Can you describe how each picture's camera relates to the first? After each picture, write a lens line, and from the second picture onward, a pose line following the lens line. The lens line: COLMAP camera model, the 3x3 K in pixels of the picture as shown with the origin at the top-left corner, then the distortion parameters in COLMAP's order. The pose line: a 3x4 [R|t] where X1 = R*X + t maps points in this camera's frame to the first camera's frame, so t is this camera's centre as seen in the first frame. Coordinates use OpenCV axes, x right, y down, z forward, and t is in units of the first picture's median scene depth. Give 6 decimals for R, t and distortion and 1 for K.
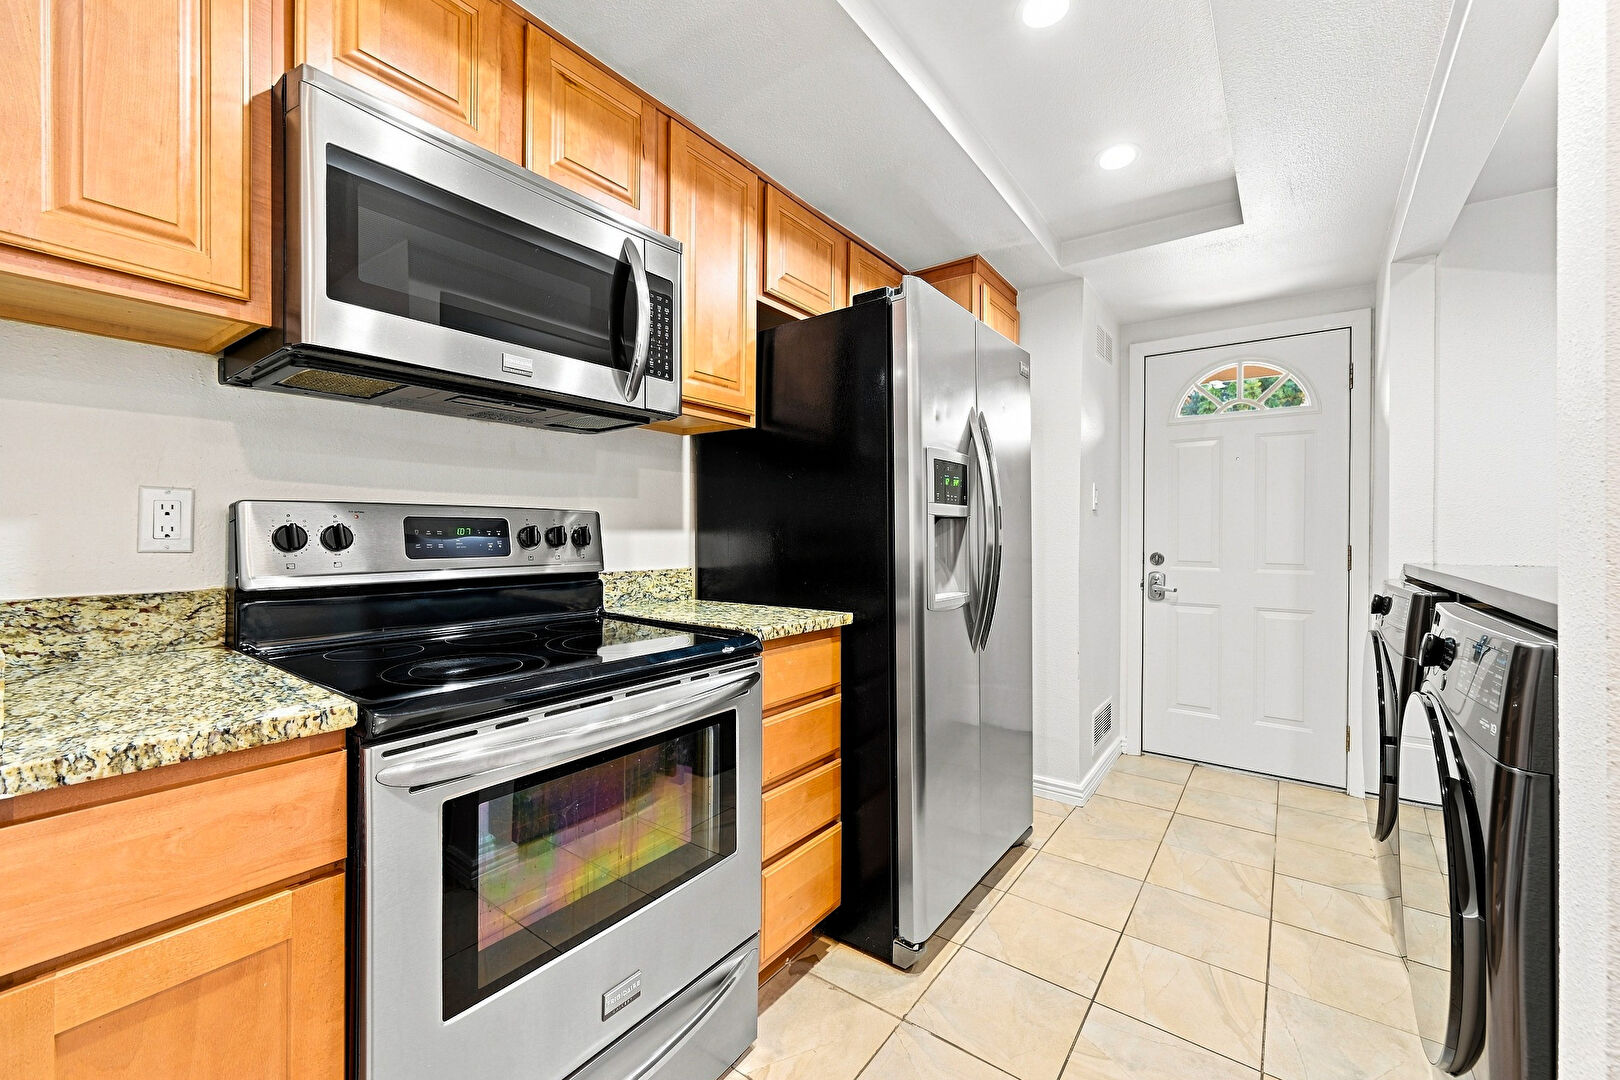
lens RADIAL K [[645.5, 0, 809.4], [0, 645.5, 535.1], [0, 0, 1]] dist [0.000131, 0.000064]
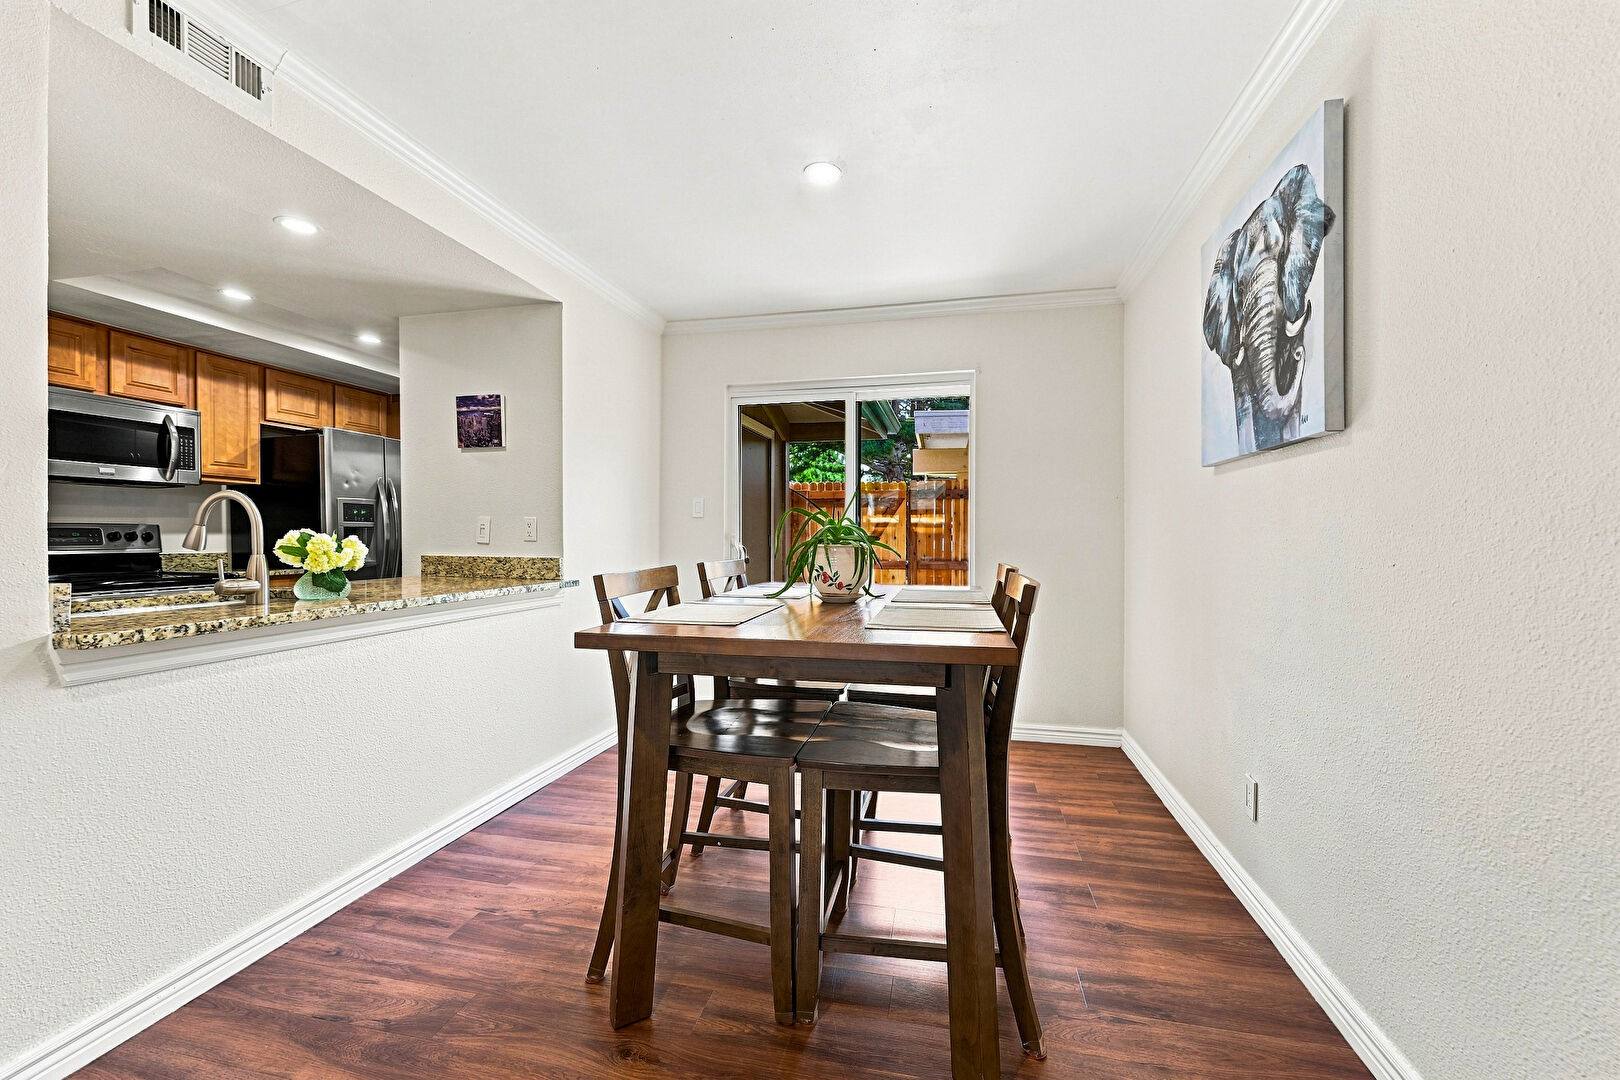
lens RADIAL K [[645.5, 0, 809.4], [0, 645.5, 535.1], [0, 0, 1]] dist [0.000131, 0.000064]
pose [[0.920616, -0.005296, 0.390432, 0.774690], [0.006404, 0.999978, -0.001537, 0.014304], [-0.390416, 0.003915, 0.920630, -1.700239]]
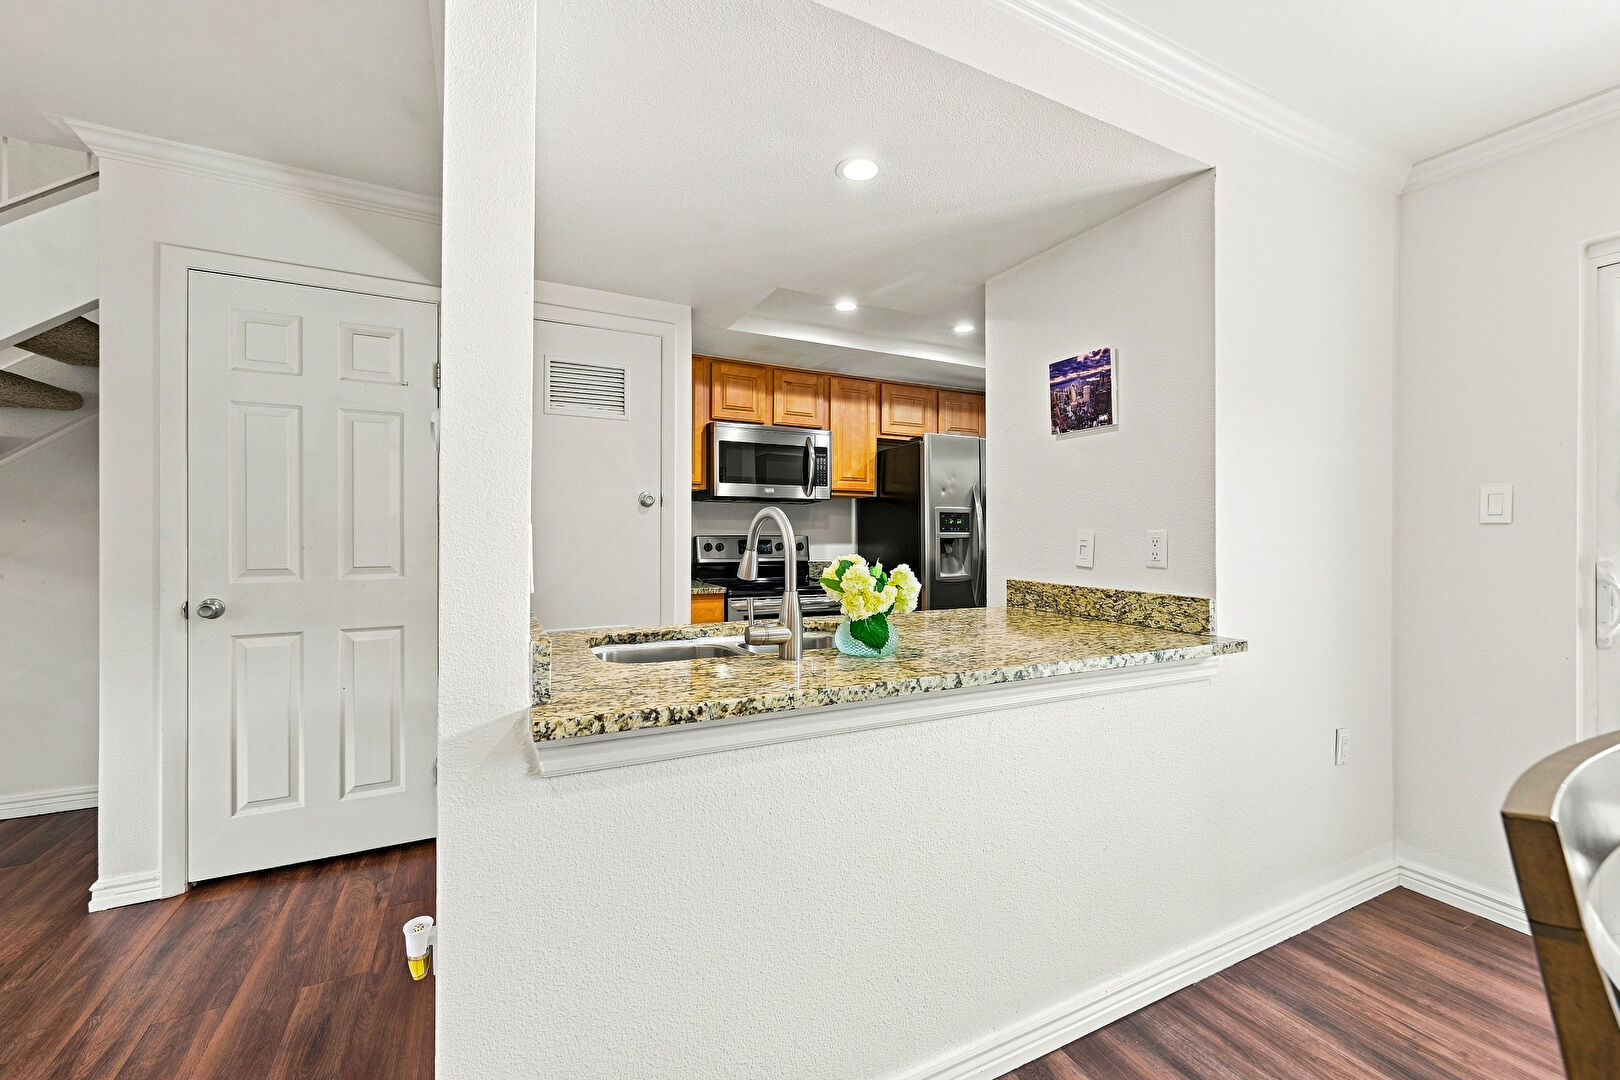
lens RADIAL K [[645.5, 0, 809.4], [0, 645.5, 535.1], [0, 0, 1]] dist [0.000131, 0.000064]
pose [[0.889532, -0.002466, -0.456866, 0.739277], [0.000143, 0.999987, -0.005119, -0.025478], [0.456872, 0.004488, 0.889521, -1.083268]]
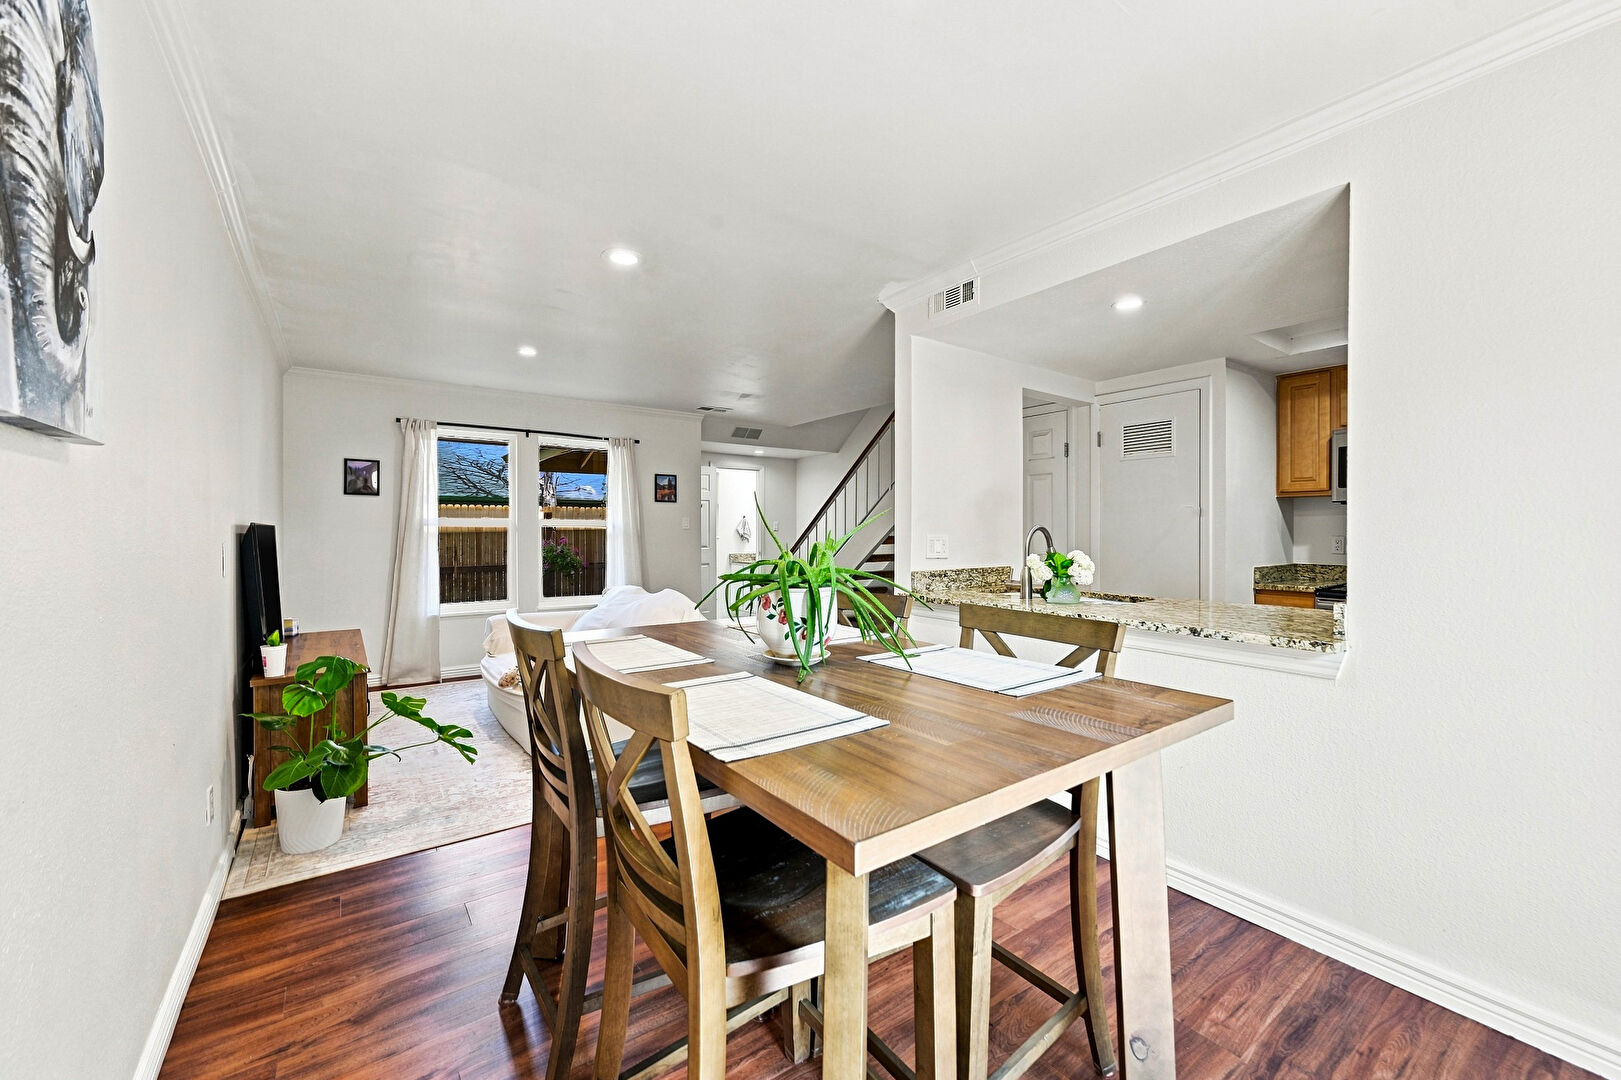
lens RADIAL K [[645.9, 0, 809.9], [0, 645.9, 535.1], [0, 0, 1]] dist [0.000131, 0.000064]
pose [[-0.312758, 0.001133, -0.949832, 2.048766], [-0.003905, 0.999989, 0.002479, -0.041908], [0.949825, 0.004484, -0.312750, -0.413621]]
